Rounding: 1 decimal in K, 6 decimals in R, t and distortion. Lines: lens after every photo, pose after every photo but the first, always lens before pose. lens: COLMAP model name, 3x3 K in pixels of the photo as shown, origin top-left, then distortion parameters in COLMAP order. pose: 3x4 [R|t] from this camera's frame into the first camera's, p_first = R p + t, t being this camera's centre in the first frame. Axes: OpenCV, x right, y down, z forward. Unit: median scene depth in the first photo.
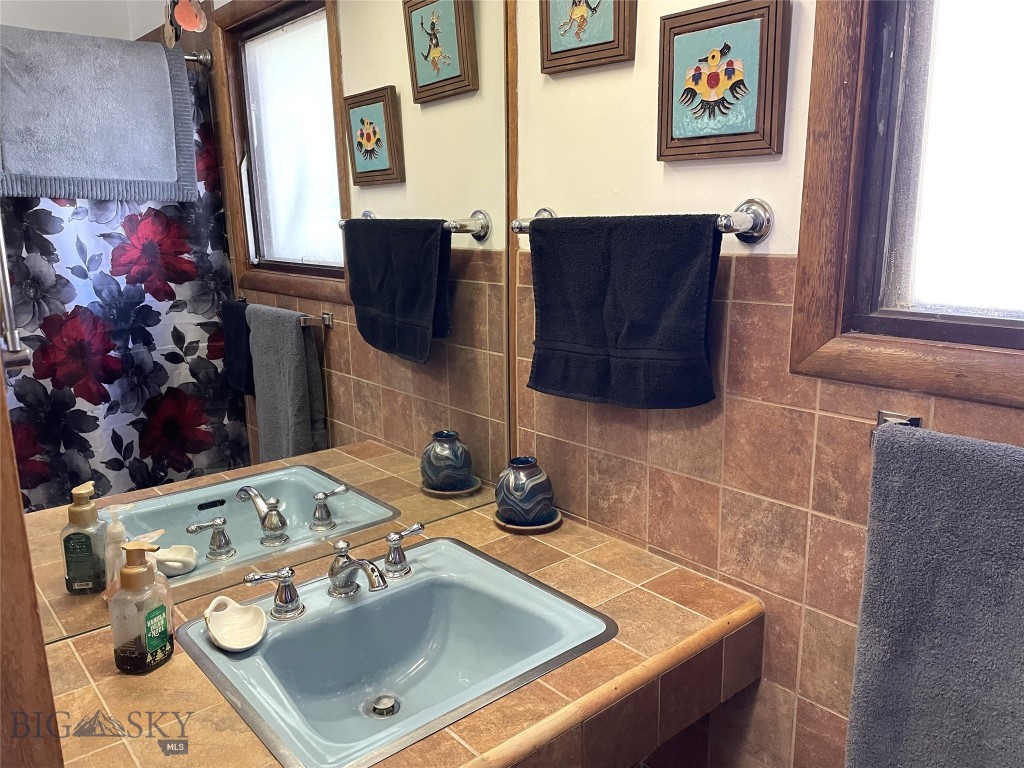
lens RADIAL K [[772.1, 0, 512.0], [0, 772.1, 384.0], [0, 0, 1]] dist [0.092591, -0.114077]
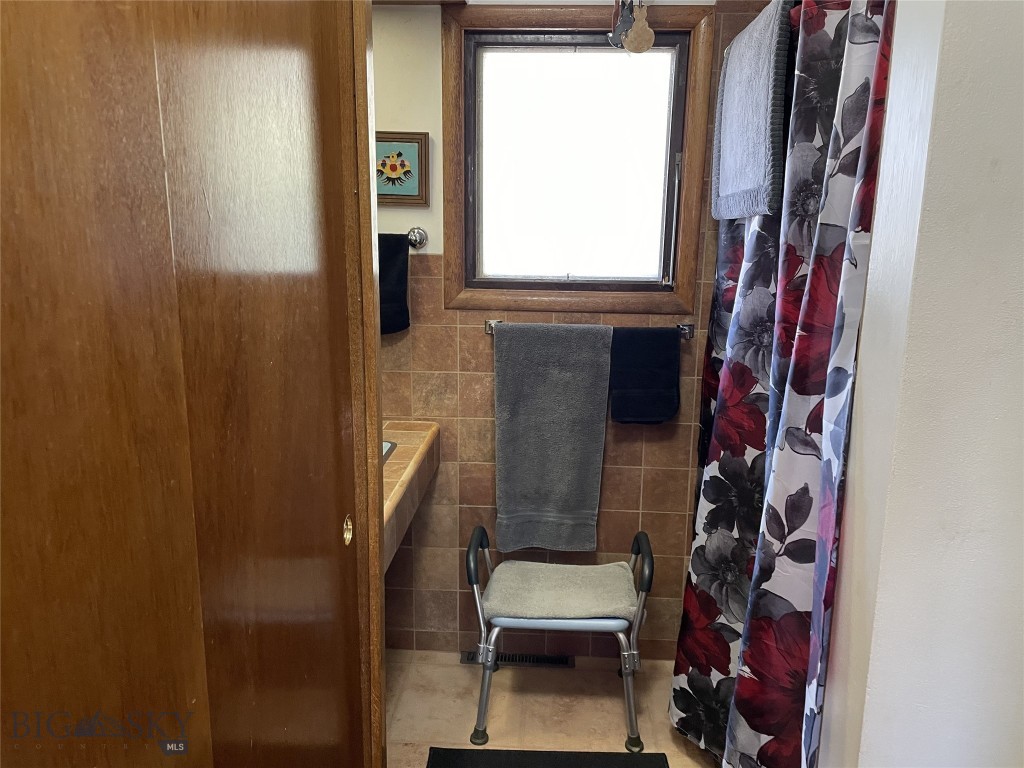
lens RADIAL K [[772.1, 0, 512.0], [0, 772.1, 384.0], [0, 0, 1]] dist [0.092591, -0.114077]
pose [[0.685633, -0.124308, 0.717255, -1.050045], [0.130767, 0.990316, 0.046631, 0.113425], [-0.716106, 0.061821, 0.695249, -0.588731]]
